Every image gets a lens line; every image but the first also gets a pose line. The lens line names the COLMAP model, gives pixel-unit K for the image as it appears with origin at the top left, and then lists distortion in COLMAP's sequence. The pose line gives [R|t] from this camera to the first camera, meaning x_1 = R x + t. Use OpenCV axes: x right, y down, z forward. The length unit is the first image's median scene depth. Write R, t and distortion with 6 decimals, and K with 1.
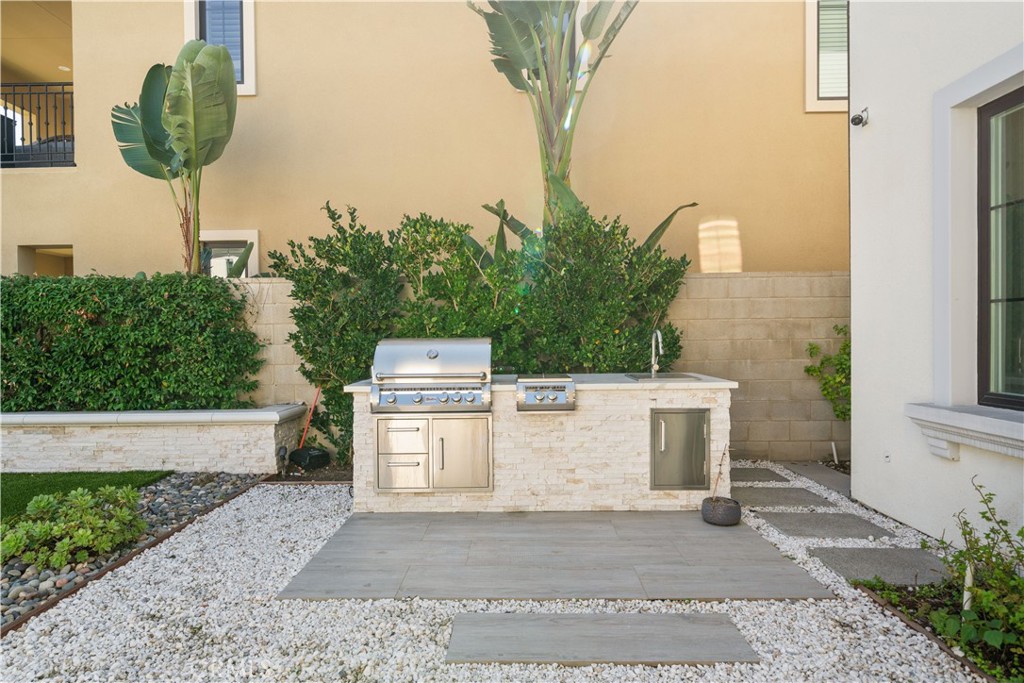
lens RADIAL K [[607.3, 0, 509.9], [0, 607.3, 341.9], [0, 0, 1]] dist [-0.000394, -0.000140]
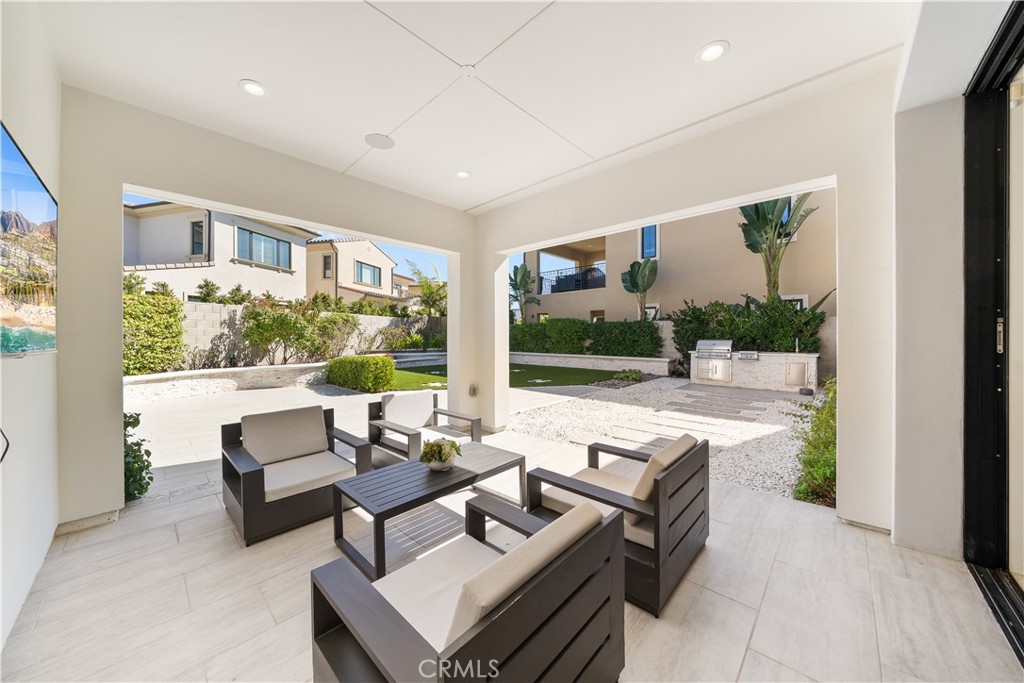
lens RADIAL K [[351.5, 0, 507.8], [0, 351.5, 337.6], [0, 0, 1]] dist [-0.004889, 0.000096]
pose [[0.733473, 0.016369, -0.679521, 0.319105], [-0.014627, 0.999859, 0.008297, -0.014257], [0.679561, 0.003854, 0.733609, -1.133136]]
